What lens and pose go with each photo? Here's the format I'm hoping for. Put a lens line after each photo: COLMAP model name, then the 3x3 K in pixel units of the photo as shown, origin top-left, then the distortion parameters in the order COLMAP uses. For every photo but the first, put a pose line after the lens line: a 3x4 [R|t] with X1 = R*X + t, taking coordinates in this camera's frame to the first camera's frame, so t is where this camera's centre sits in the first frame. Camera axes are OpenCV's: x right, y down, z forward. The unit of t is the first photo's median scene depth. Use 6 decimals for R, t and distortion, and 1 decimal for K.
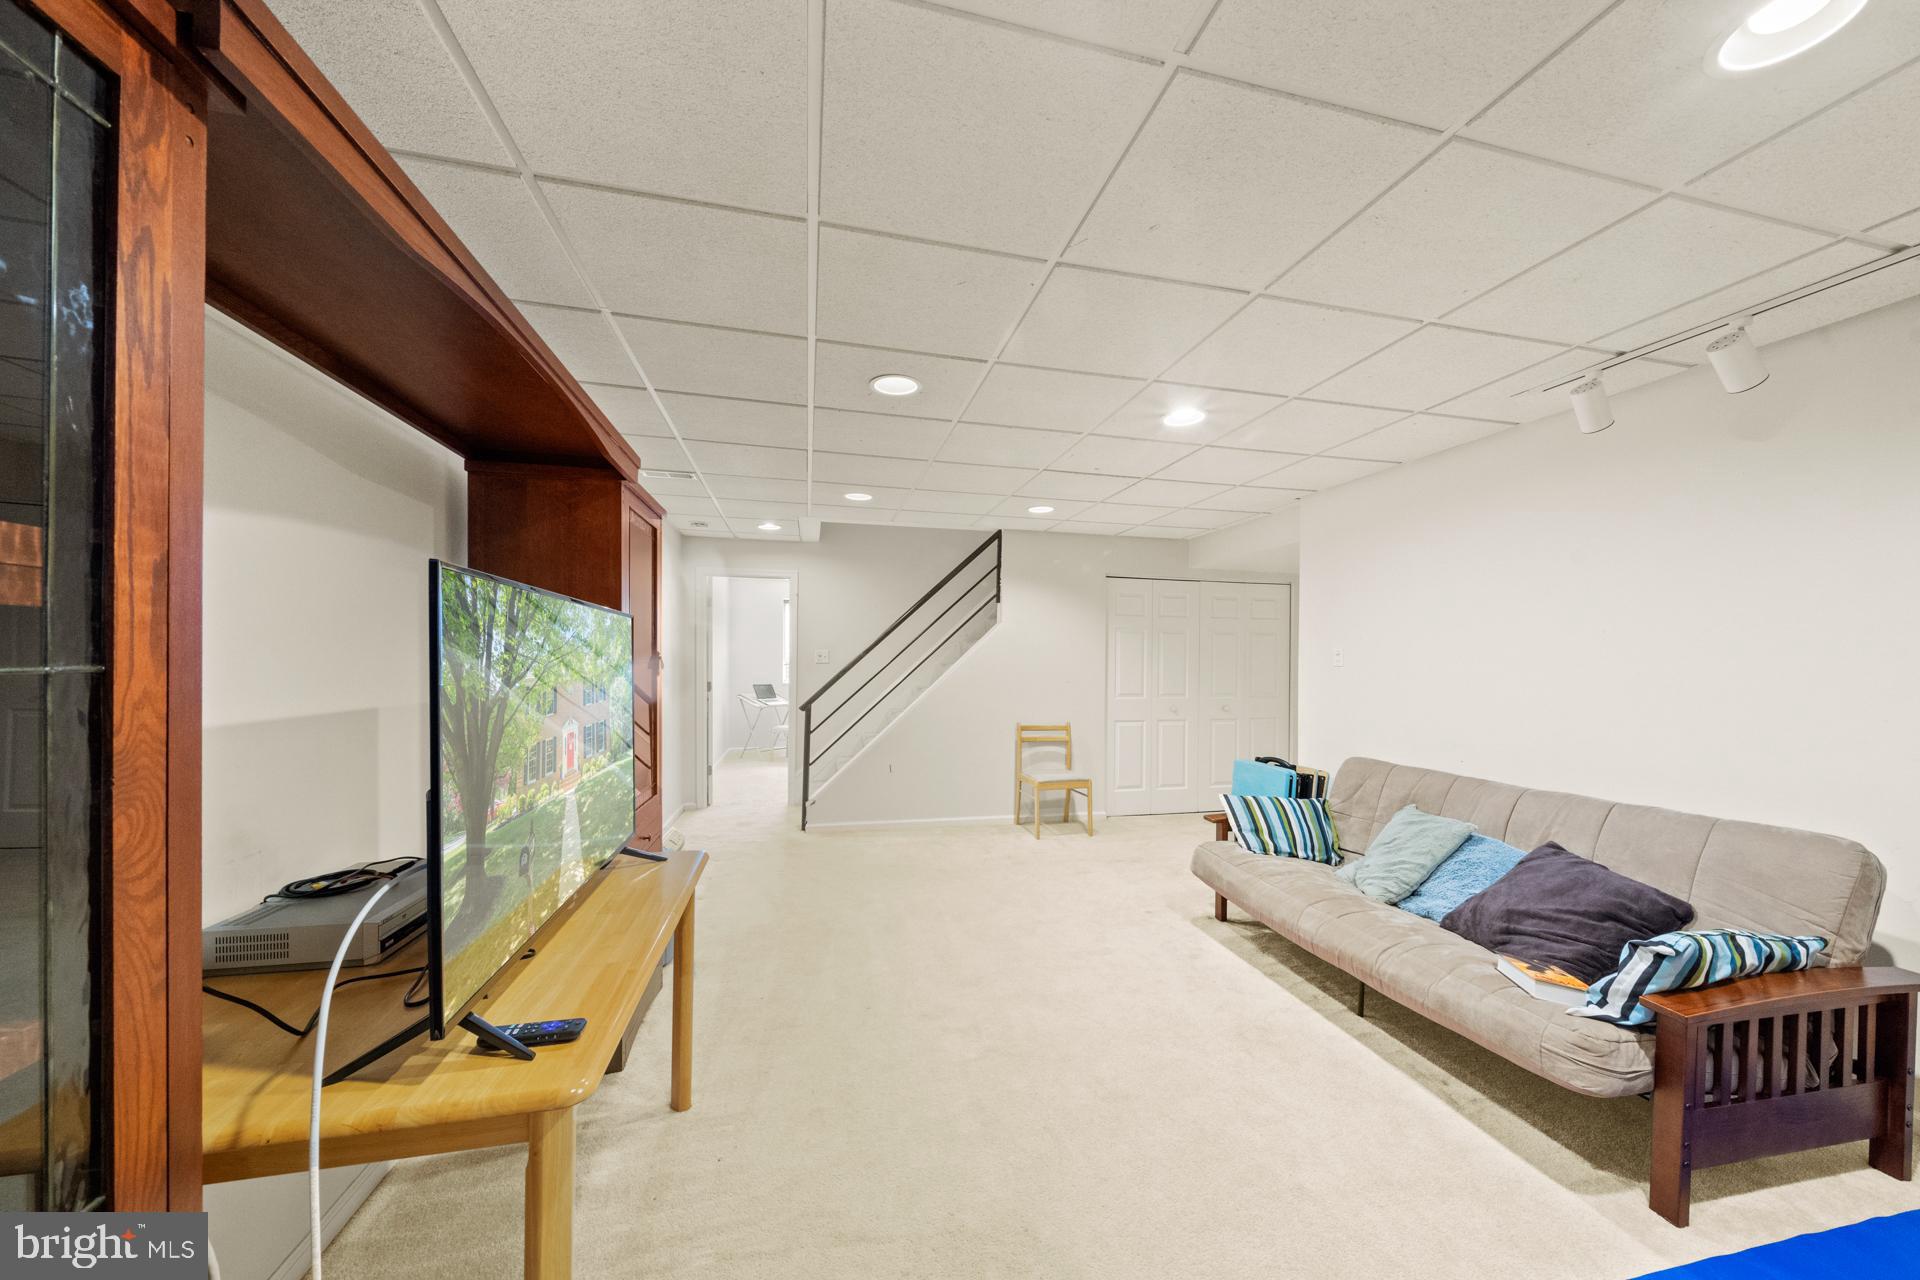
lens RADIAL K [[661.2, 0, 964.6], [0, 661.2, 653.3], [0, 0, 1]] dist [0.000093, -0.000035]
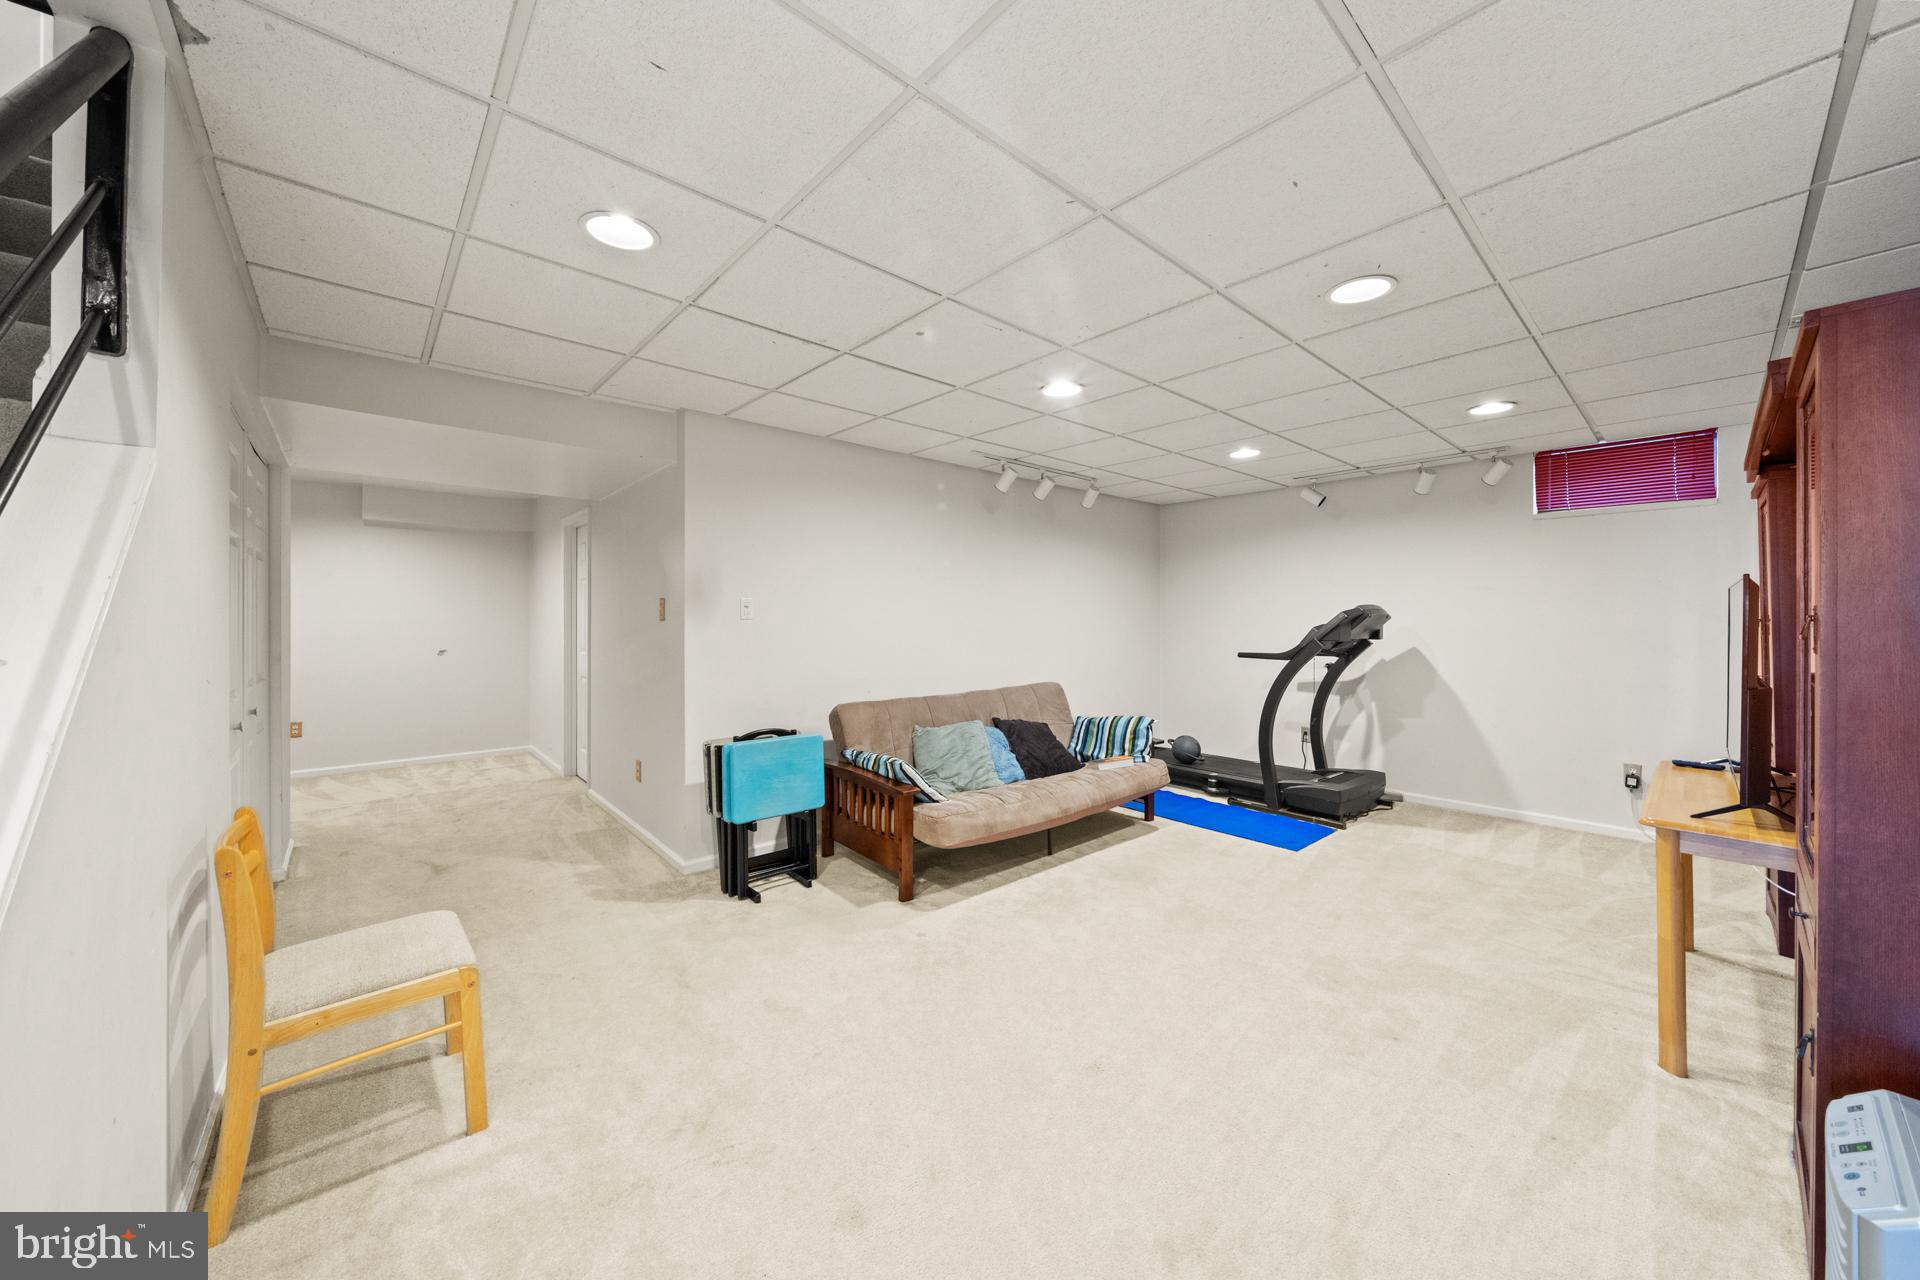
lens RADIAL K [[667.7, 0, 952.7], [0, 667.7, 630.2], [0, 0, 1]] dist [0.000355, -0.000016]
pose [[-0.468431, -0.007211, 0.883471, -0.598638], [-0.007481, 0.999963, 0.004195, 0.040434], [-0.883468, -0.004645, -0.468468, 1.848396]]
